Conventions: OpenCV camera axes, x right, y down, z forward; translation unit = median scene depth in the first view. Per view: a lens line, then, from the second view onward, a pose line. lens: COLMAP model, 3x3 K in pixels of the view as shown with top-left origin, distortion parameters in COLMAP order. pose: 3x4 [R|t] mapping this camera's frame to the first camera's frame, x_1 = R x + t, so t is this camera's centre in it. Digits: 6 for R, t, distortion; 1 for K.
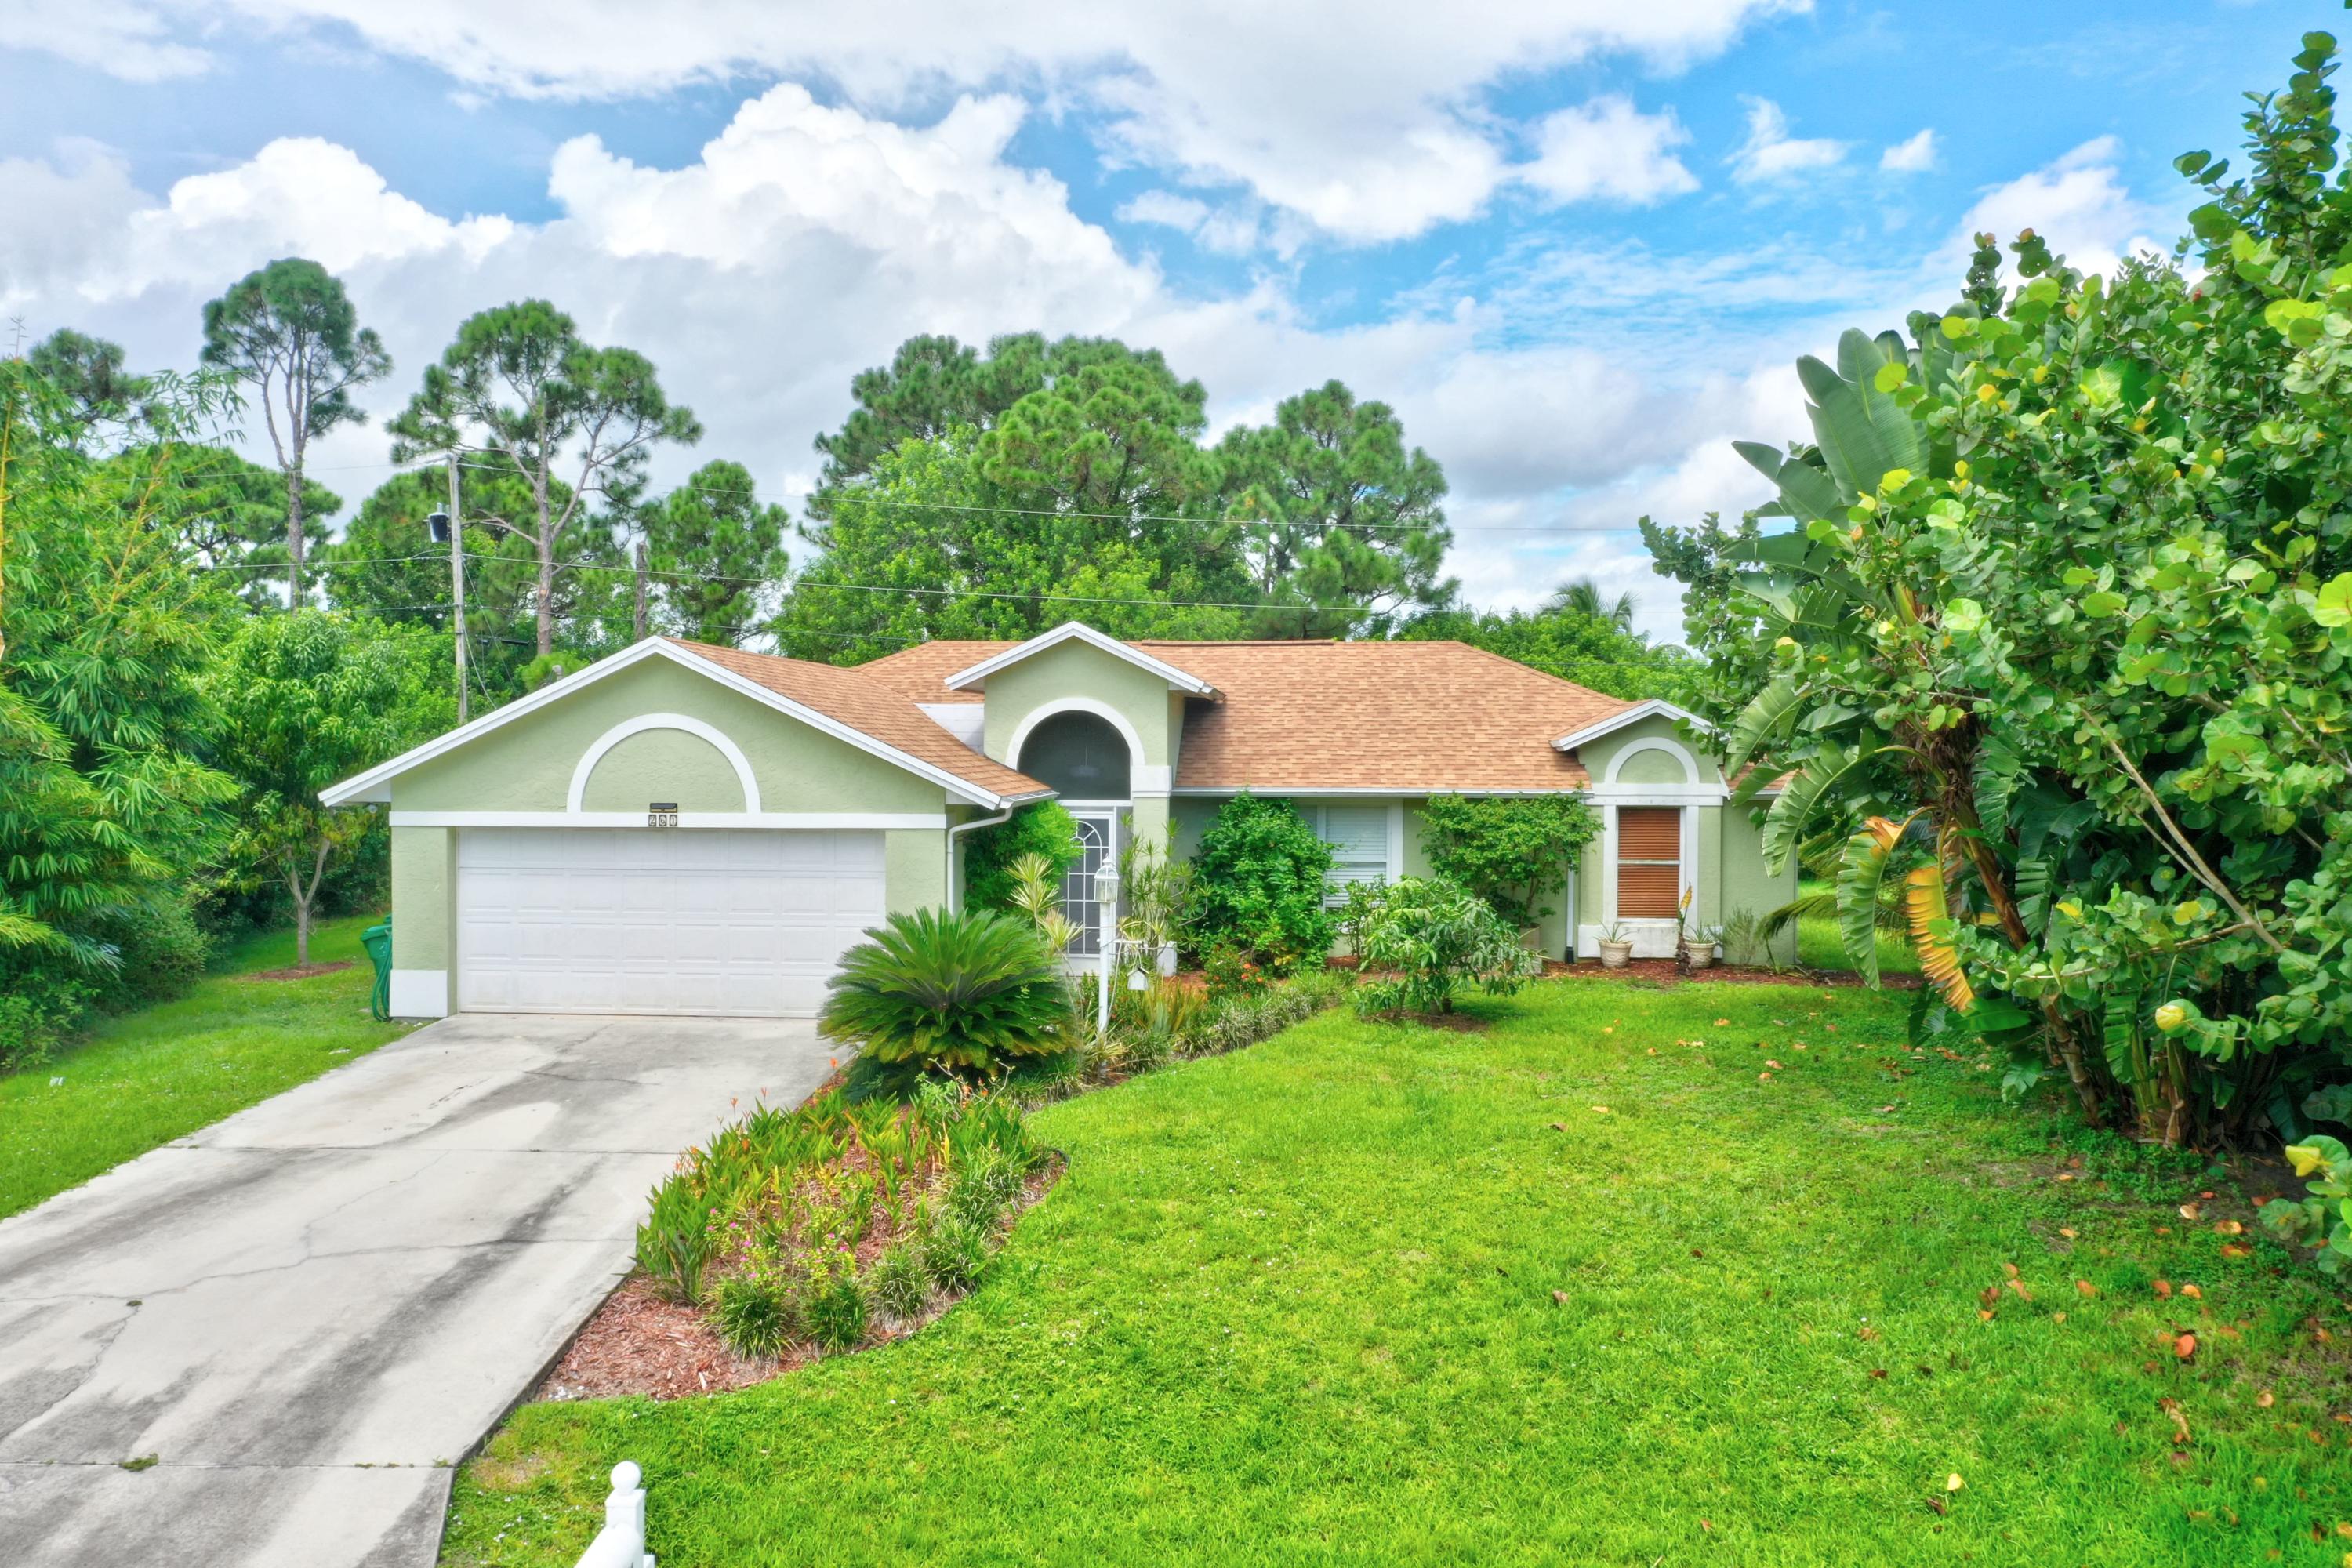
lens RADIAL K [[1841.8, 0, 1176.0], [0, 1841.8, 784.0], [0, 0, 1]] dist [-0.025407, -0.004452]
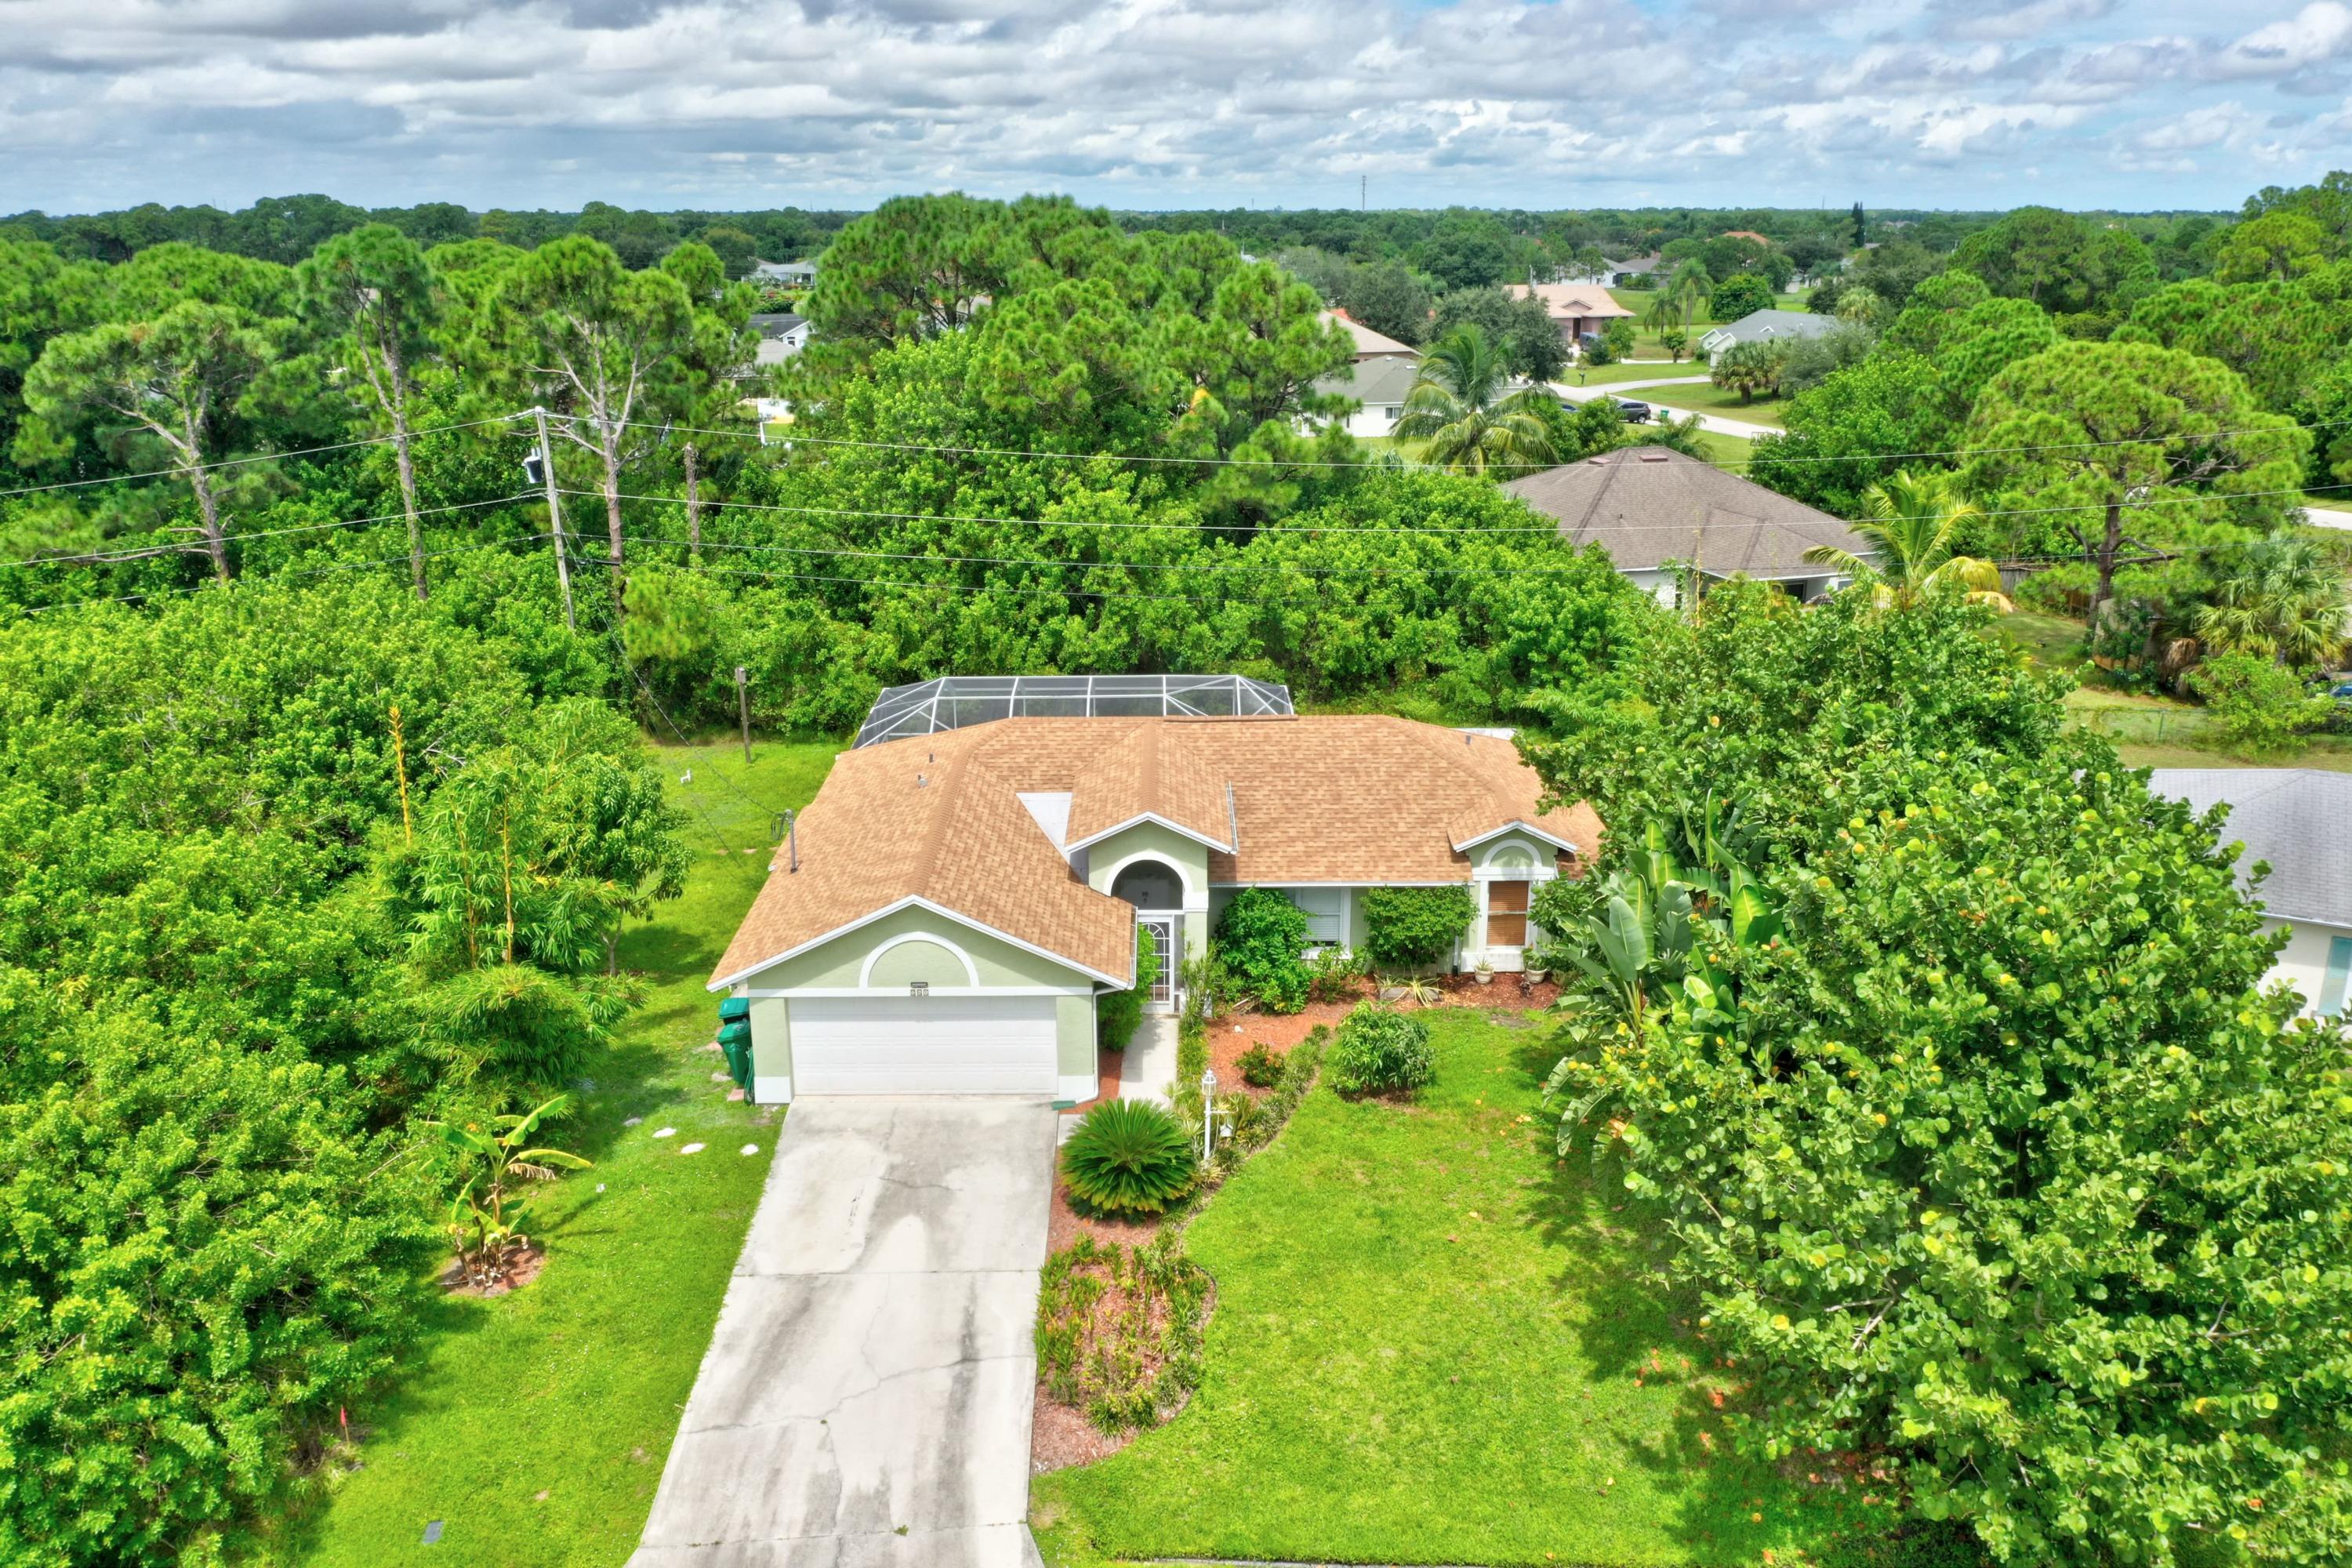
lens RADIAL K [[1841.8, 0, 1176.0], [0, 1841.8, 784.0], [0, 0, 1]] dist [-0.025407, -0.004452]
pose [[0.997360, -0.028153, 0.066942, -0.132544], [0.008450, 0.960525, 0.278064, -0.531151], [-0.072128, -0.276765, 0.958227, -0.472431]]
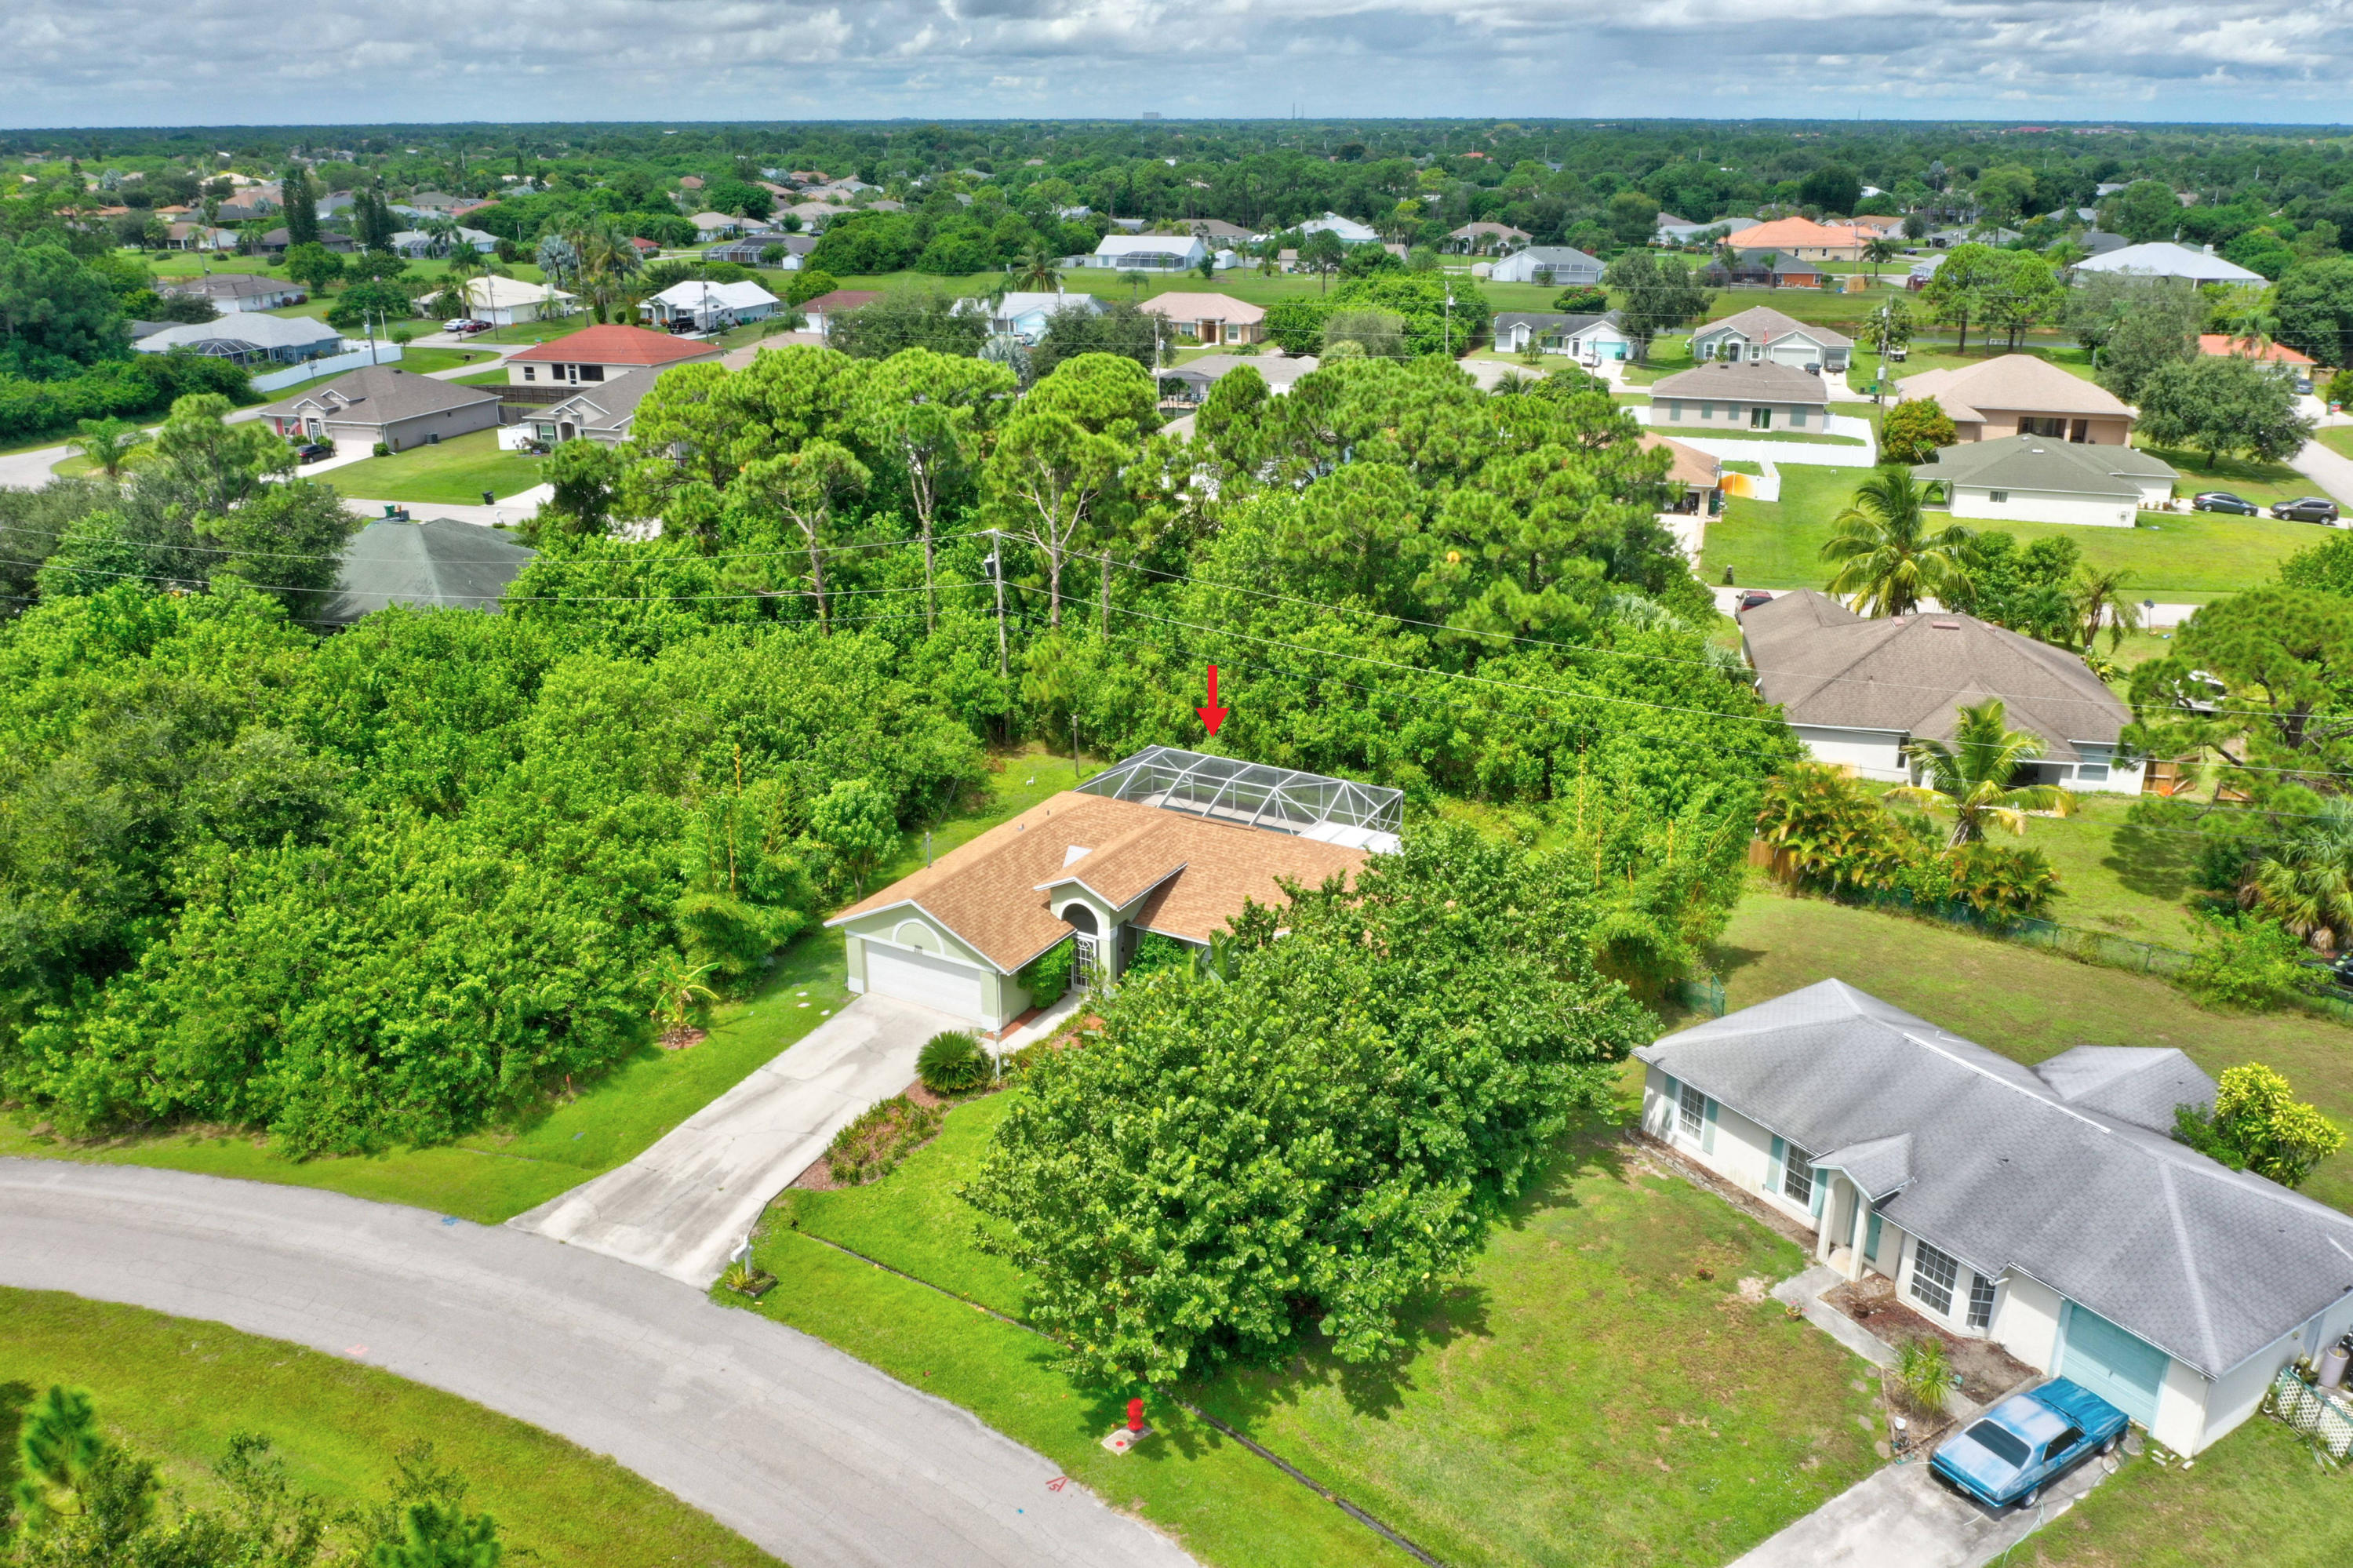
lens RADIAL K [[1843.6, 0, 1157.1], [0, 1843.6, 778.2], [0, 0, 1]] dist [-0.017581, -0.007393]
pose [[0.892317, 0.143681, -0.427933, 1.137833], [0.000515, 0.947667, 0.319259, -1.043451], [0.451409, -0.285101, 0.845545, -1.116990]]
